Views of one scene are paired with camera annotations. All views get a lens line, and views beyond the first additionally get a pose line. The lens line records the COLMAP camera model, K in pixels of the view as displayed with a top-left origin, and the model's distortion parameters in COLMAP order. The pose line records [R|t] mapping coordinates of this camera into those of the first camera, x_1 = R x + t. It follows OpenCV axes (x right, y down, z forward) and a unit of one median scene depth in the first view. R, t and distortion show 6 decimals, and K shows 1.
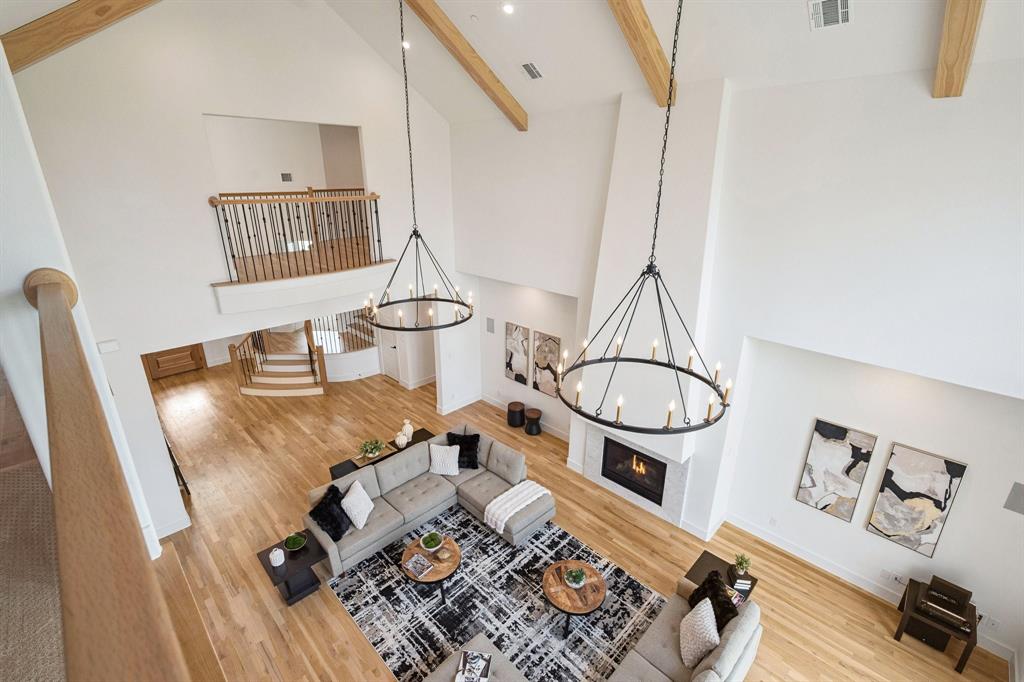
lens RADIAL K [[466.4, 0, 512.0], [0, 466.4, 341.0], [0, 0, 1]] dist [-0.002501, -0.000576]
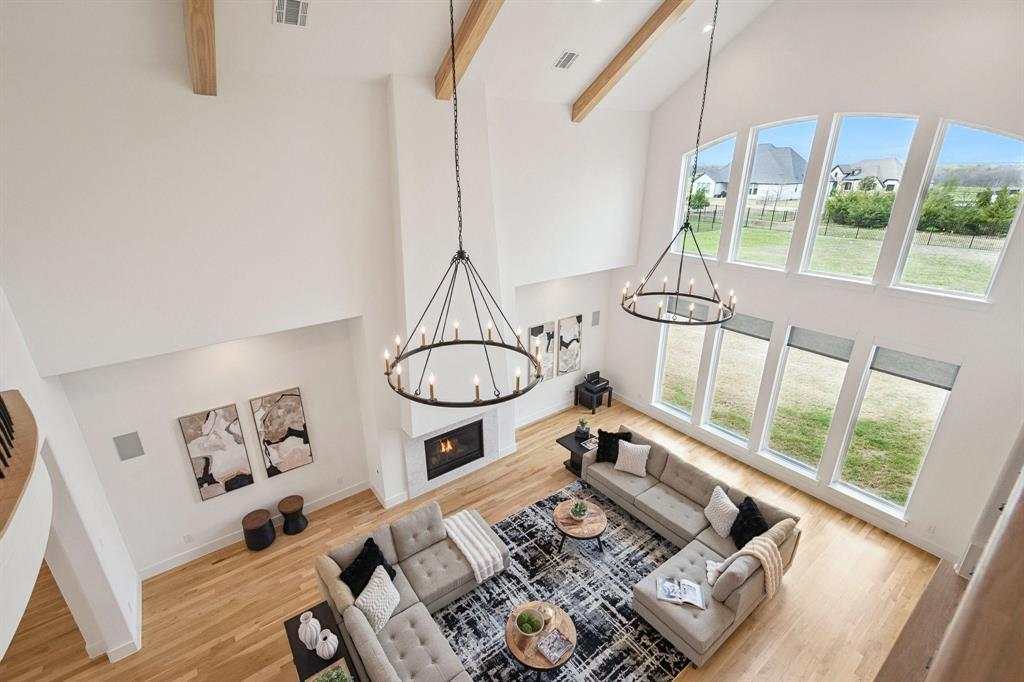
lens RADIAL K [[461.3, 0, 512.0], [0, 461.3, 341.0], [0, 0, 1]] dist [-0.000335, -0.000038]
pose [[0.127583, -0.355739, 0.925836, -0.726774], [0.336584, 0.893599, 0.296970, -0.249673], [-0.932970, 0.273734, 0.233745, 0.690050]]
